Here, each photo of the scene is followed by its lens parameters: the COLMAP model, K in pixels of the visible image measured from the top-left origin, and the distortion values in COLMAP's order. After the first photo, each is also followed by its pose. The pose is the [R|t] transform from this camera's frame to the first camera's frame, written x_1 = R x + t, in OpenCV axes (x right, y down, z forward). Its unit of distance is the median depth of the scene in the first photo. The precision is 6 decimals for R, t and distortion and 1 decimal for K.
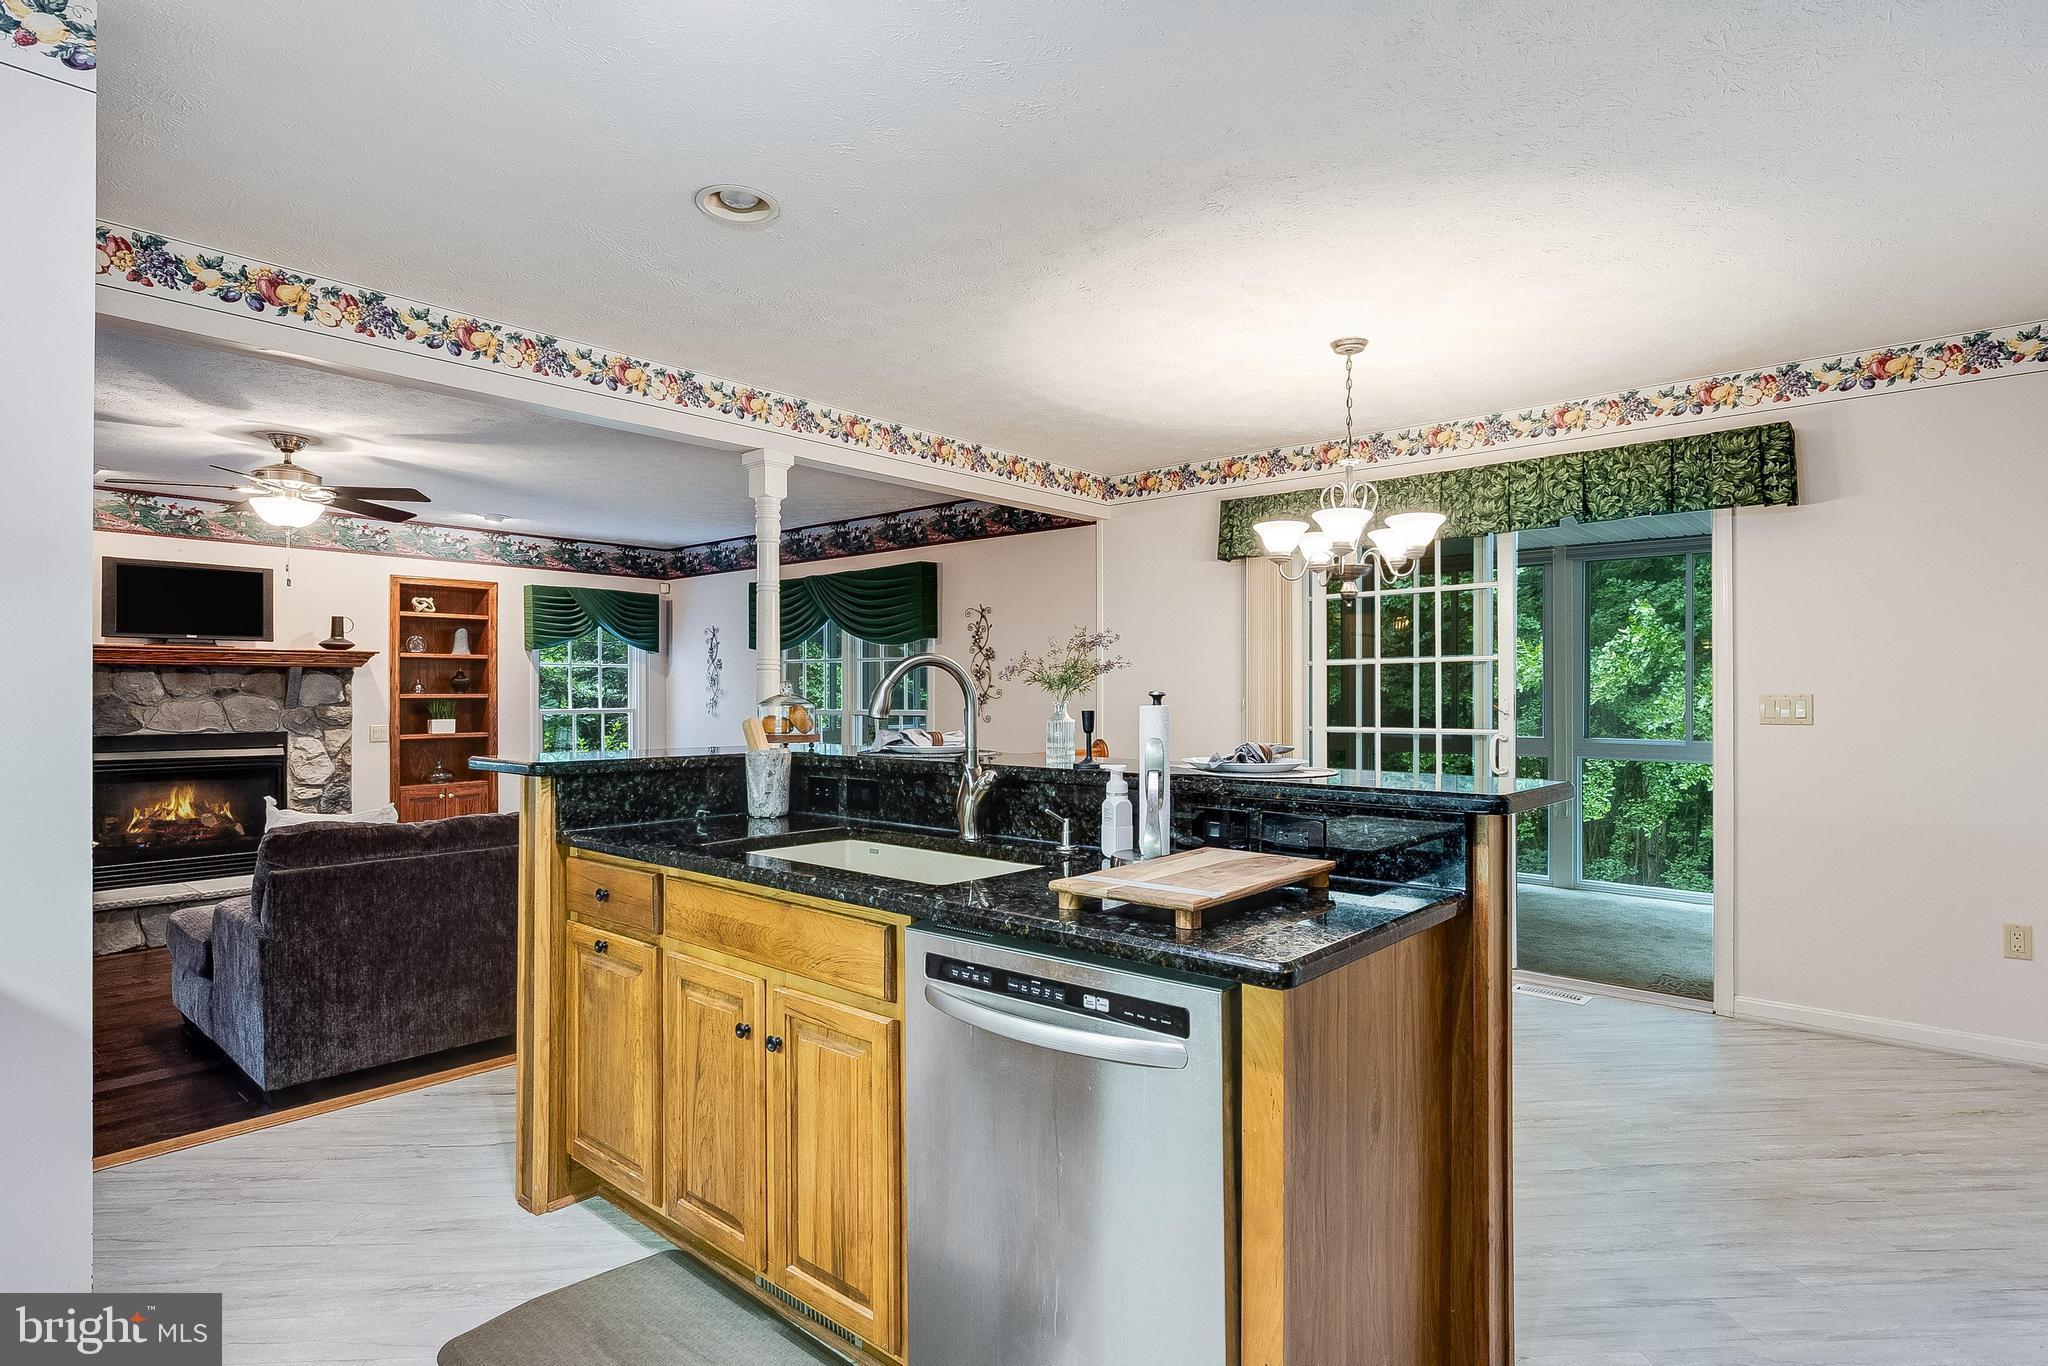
lens RADIAL K [[1045.8, 0, 1035.6], [0, 1045.8, 686.1], [0, 0, 1]] dist [0.005209, 0.000336]
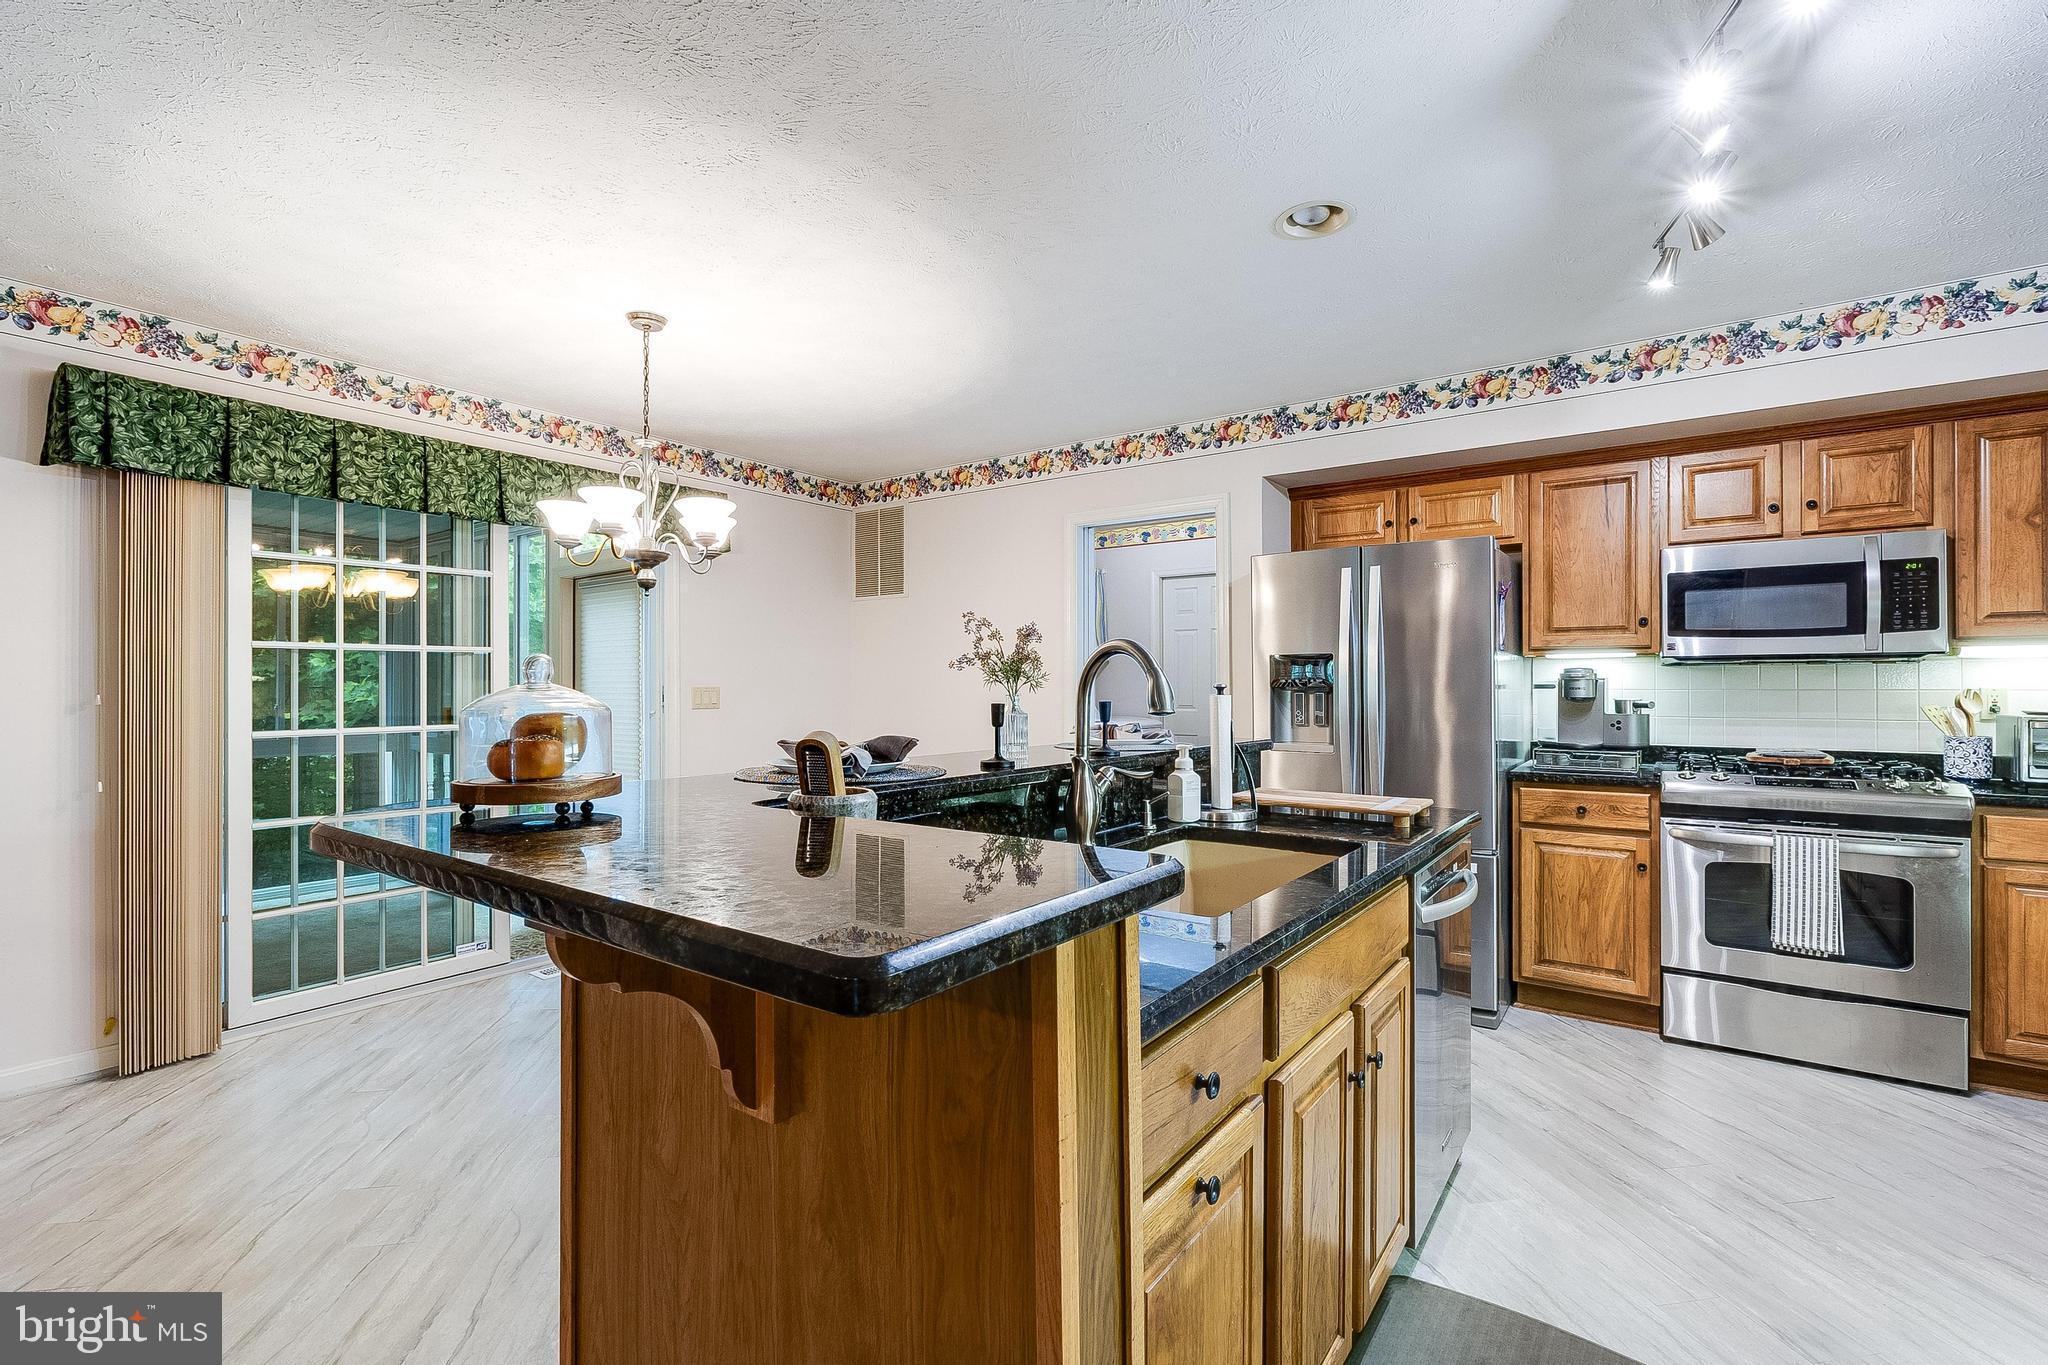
lens RADIAL K [[910.1, 0, 1033.0], [0, 910.1, 681.9], [0, 0, 1]] dist [-0.002173, -0.000570]
pose [[-0.081683, 0.006896, 0.996634, -0.388236], [-0.008266, 0.999937, -0.007597, 0.004125], [-0.996624, -0.008859, -0.081621, 0.500295]]
